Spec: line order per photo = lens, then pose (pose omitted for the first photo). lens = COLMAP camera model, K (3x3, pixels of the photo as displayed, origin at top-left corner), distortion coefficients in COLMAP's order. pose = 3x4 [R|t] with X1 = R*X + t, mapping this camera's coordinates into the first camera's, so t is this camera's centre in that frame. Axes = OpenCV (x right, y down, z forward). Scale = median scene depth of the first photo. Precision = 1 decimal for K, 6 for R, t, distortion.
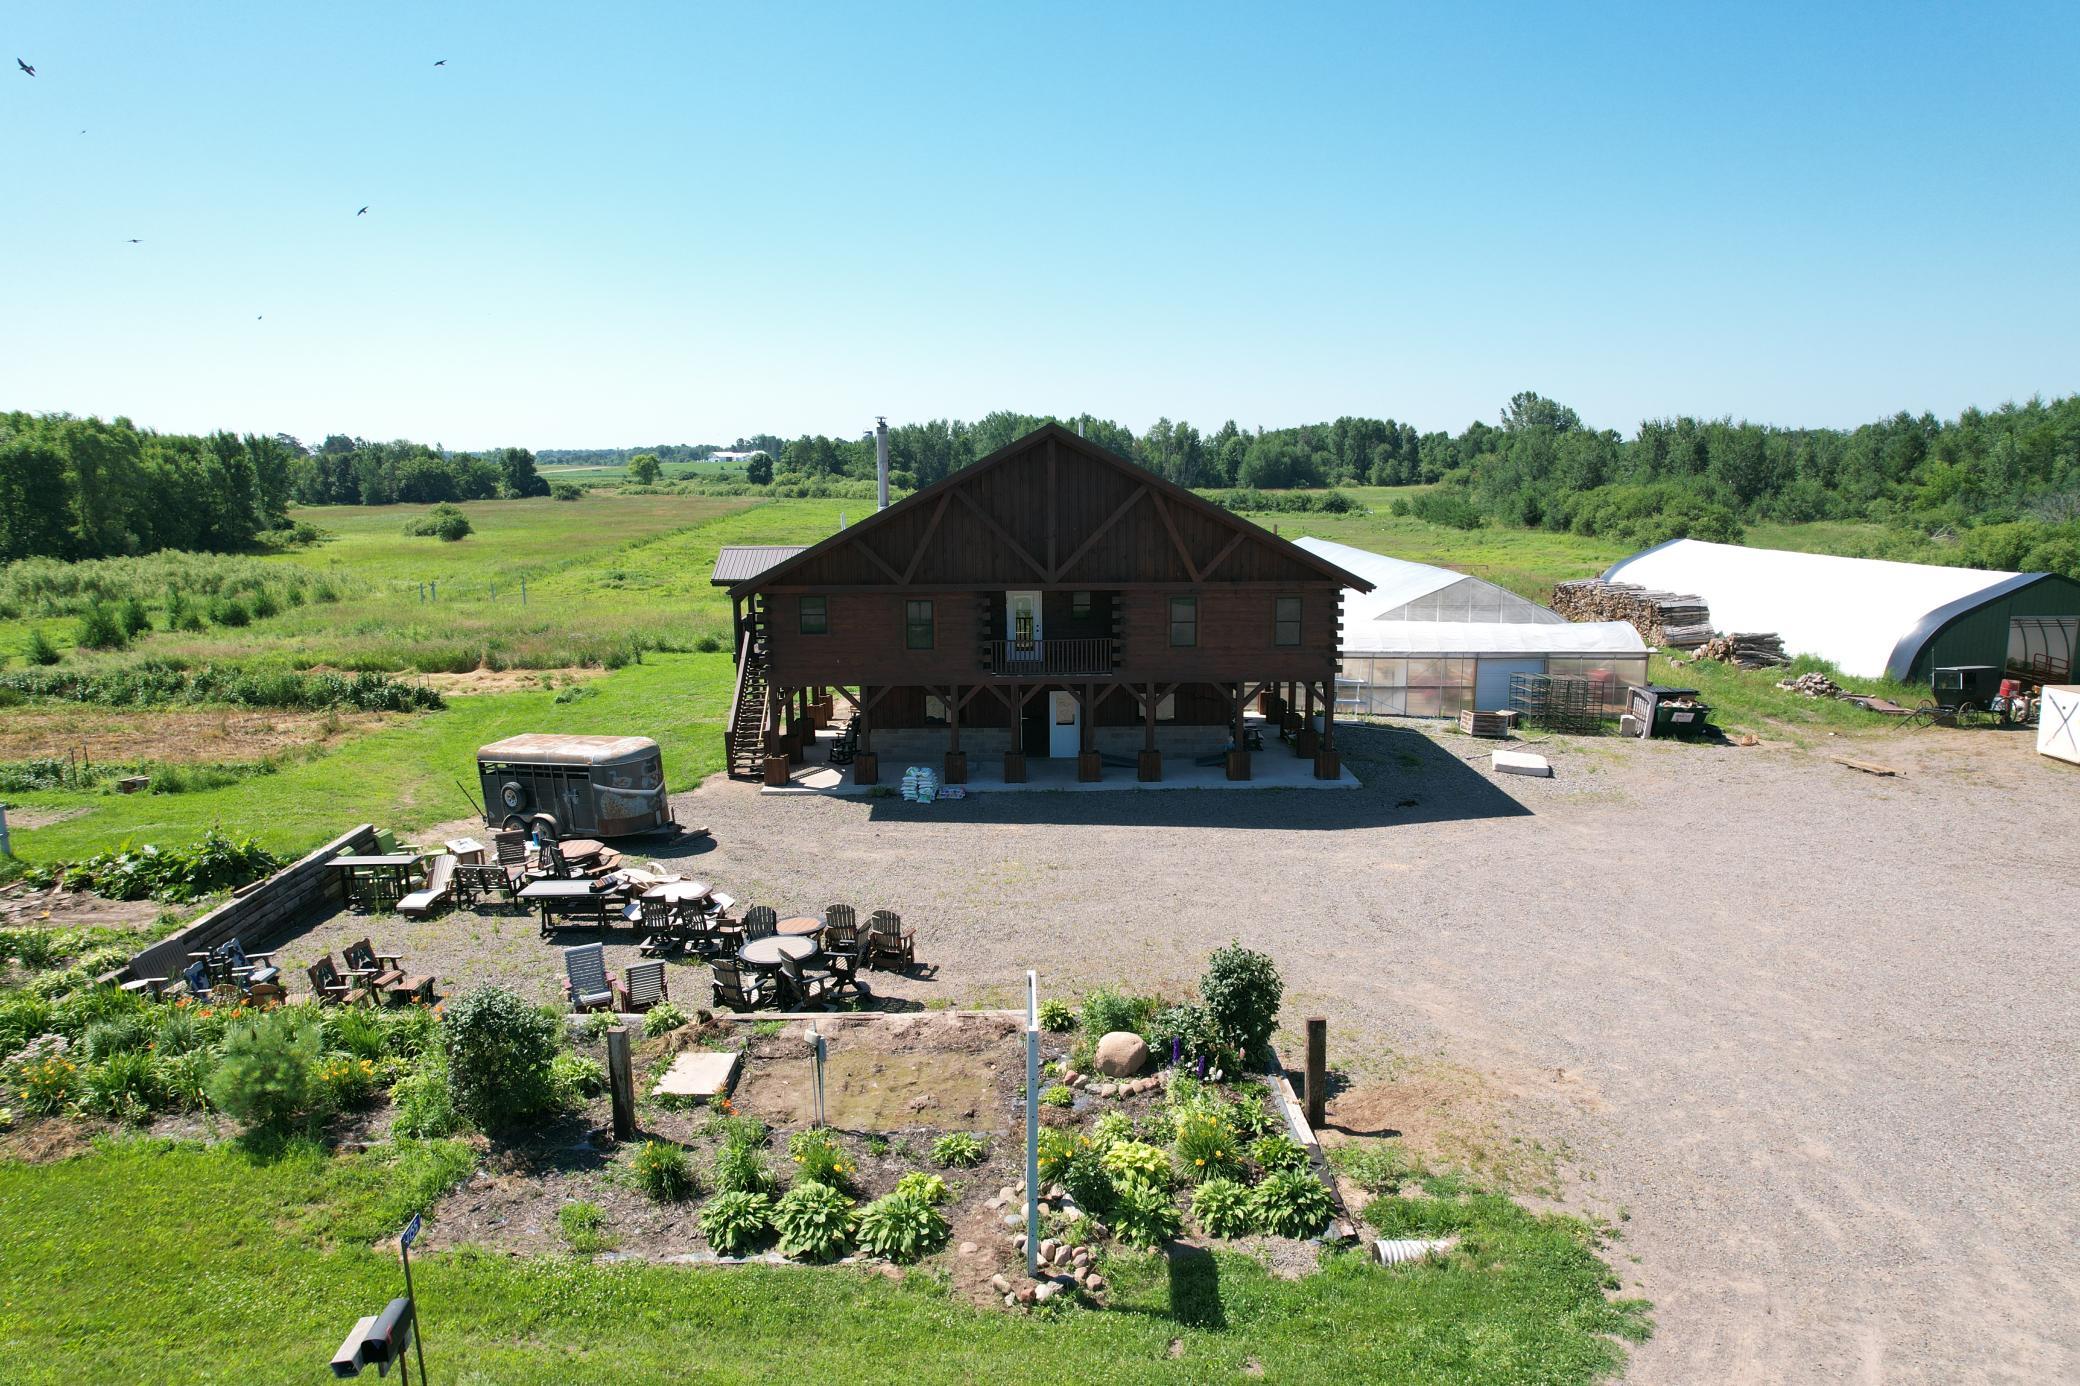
lens RADIAL K [[1329.5, 0, 1044.1], [0, 1329.5, 696.2], [0, 0, 1]] dist [-0.085947, 0.079650]
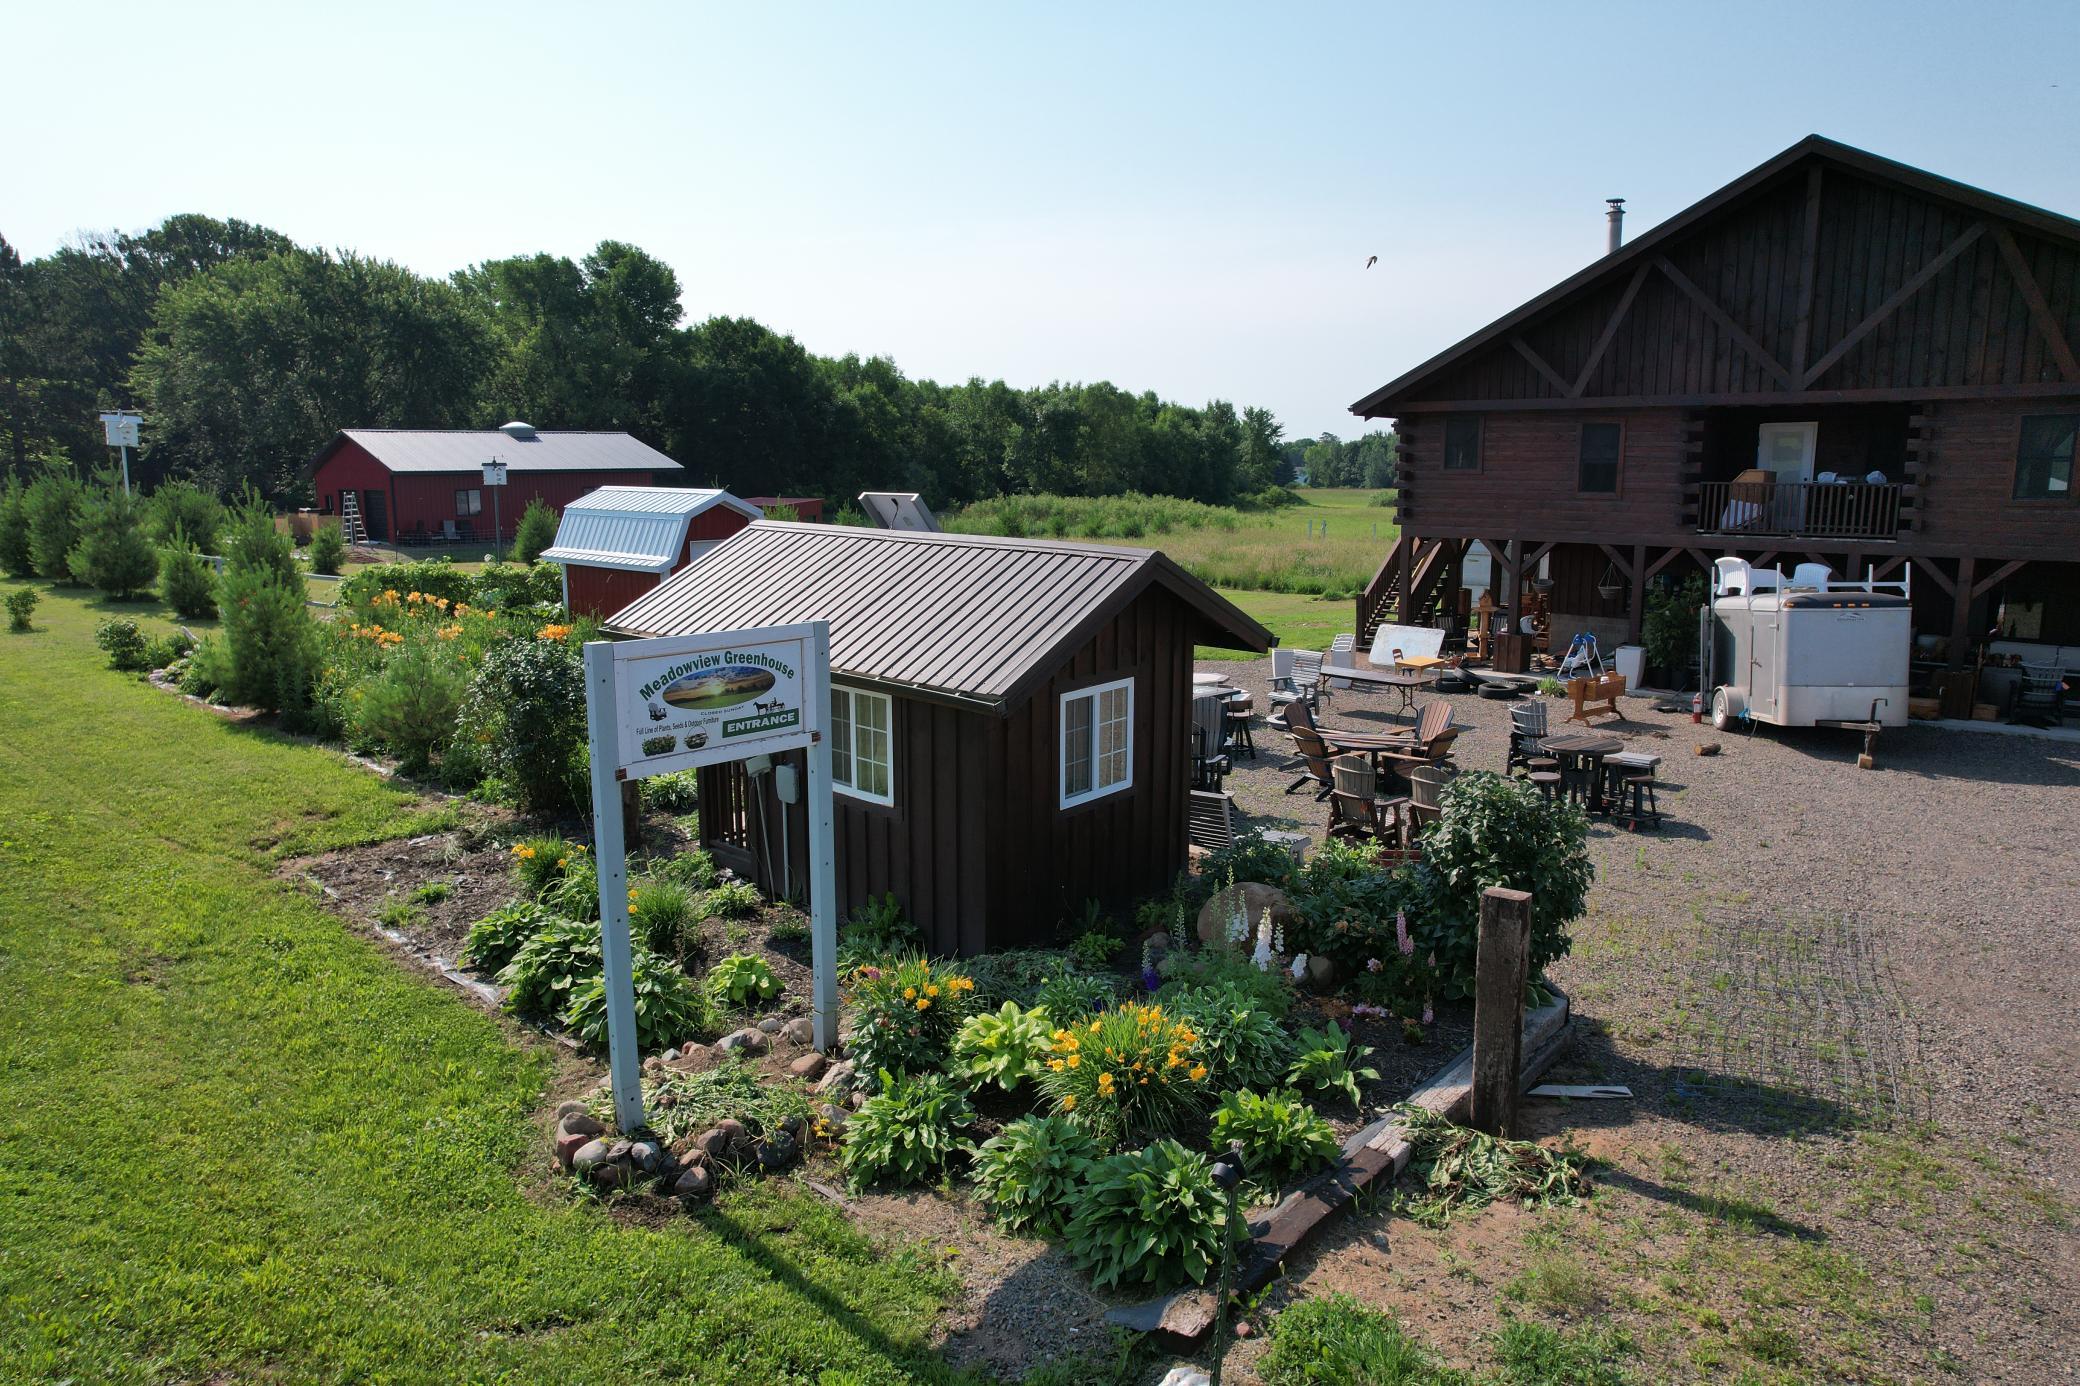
lens RADIAL K [[1329.5, 0, 1044.1], [0, 1329.5, 696.2], [0, 0, 1]] dist [-0.085947, 0.079650]
pose [[0.737556, 0.120049, -0.664530, 0.123784], [-0.124878, 0.991346, 0.040488, 0.059637], [0.663639, 0.053123, 0.746164, 0.189508]]
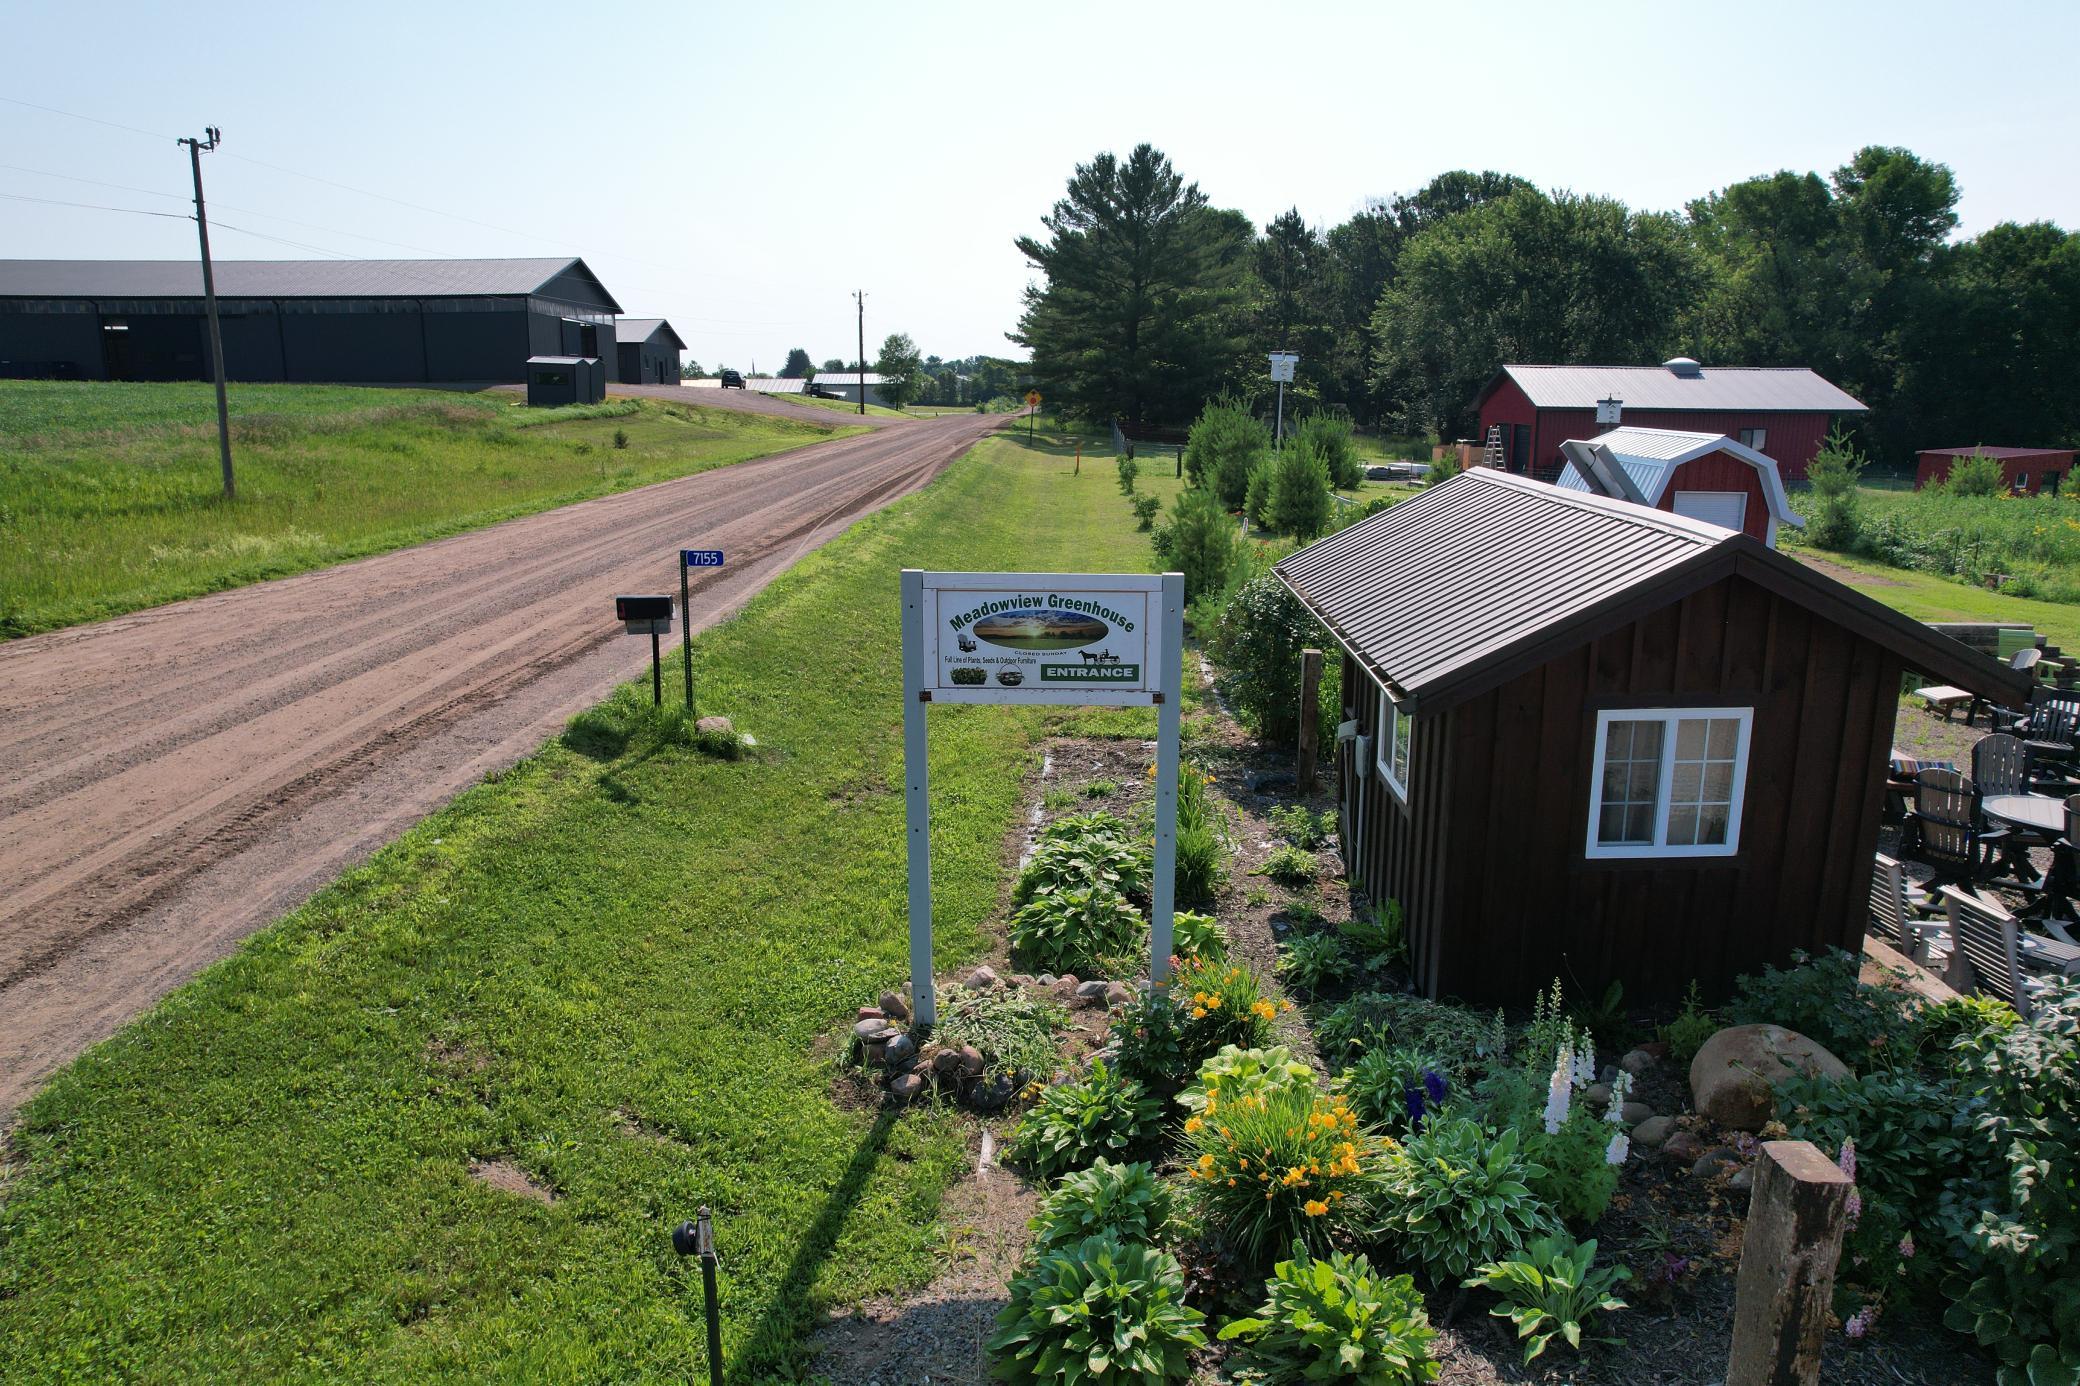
lens RADIAL K [[1329.5, 0, 1044.1], [0, 1329.5, 696.2], [0, 0, 1]] dist [-0.085947, 0.079650]
pose [[-0.051361, 0.222836, -0.973502, 0.143732], [-0.183530, 0.956081, 0.228531, 0.042455], [0.981671, 0.190405, -0.008208, 0.278987]]
